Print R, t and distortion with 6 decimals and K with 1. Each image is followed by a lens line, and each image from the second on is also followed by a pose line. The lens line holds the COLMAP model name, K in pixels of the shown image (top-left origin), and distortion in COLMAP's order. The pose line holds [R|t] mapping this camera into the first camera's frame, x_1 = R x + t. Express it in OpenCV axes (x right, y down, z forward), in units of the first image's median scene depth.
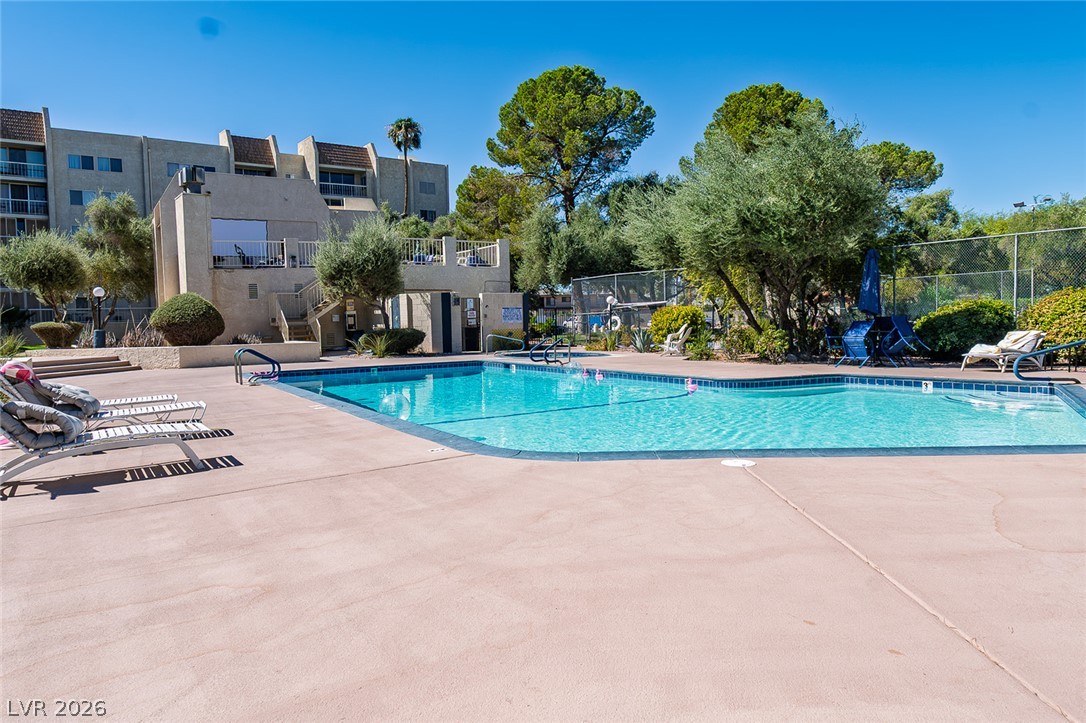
lens RADIAL K [[749.3, 0, 526.9], [0, 749.3, 358.6], [0, 0, 1]] dist [-0.008429, -0.000280]
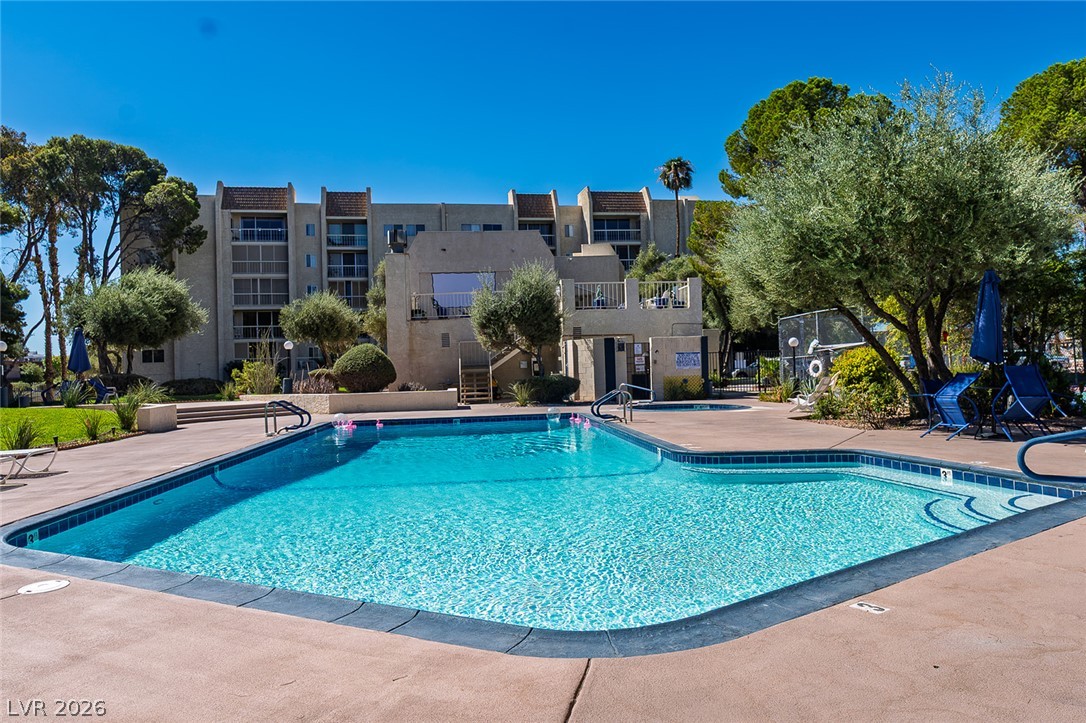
lens RADIAL K [[749.3, 0, 526.9], [0, 749.3, 358.6], [0, 0, 1]] dist [-0.008429, -0.000280]
pose [[0.899971, -0.010189, -0.435831, 0.189548], [-0.013406, 0.998607, -0.051028, -0.010900], [0.435744, 0.051766, 0.898581, 0.092917]]
